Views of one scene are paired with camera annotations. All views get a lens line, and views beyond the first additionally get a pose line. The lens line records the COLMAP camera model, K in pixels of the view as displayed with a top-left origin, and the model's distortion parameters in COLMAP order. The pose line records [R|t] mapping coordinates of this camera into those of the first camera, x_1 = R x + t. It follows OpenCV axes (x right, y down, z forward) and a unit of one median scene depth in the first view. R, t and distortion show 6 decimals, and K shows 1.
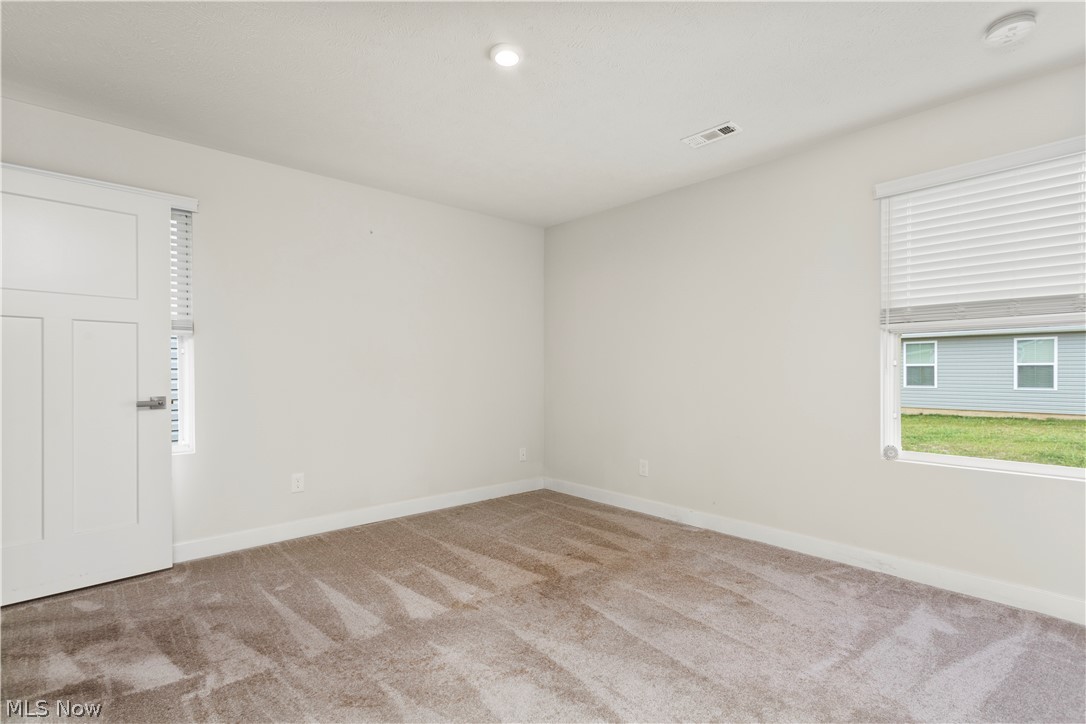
lens RADIAL K [[510.3, 0, 549.3], [0, 510.3, 366.8], [0, 0, 1]] dist [0.002576, 0.000666]
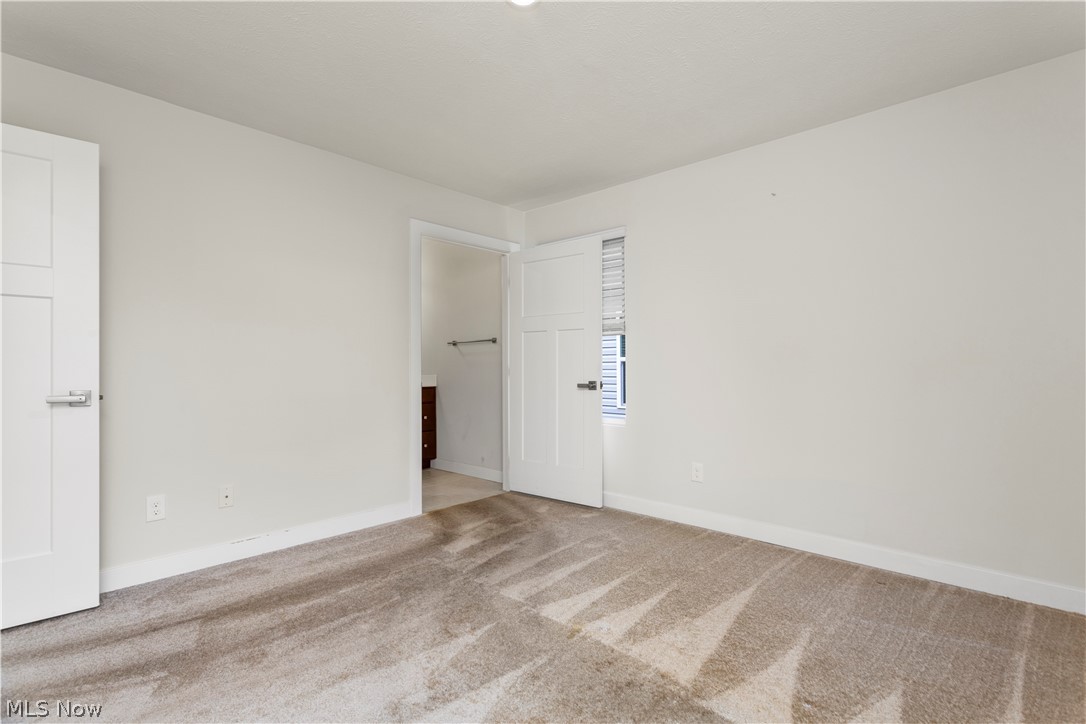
lens RADIAL K [[510.3, 0, 549.3], [0, 510.3, 366.8], [0, 0, 1]] dist [0.002576, 0.000666]
pose [[0.119826, 0.009914, -0.992745, 0.590953], [0.006224, 0.999923, 0.010737, 0.005265], [0.992775, -0.007466, 0.119755, 0.723186]]
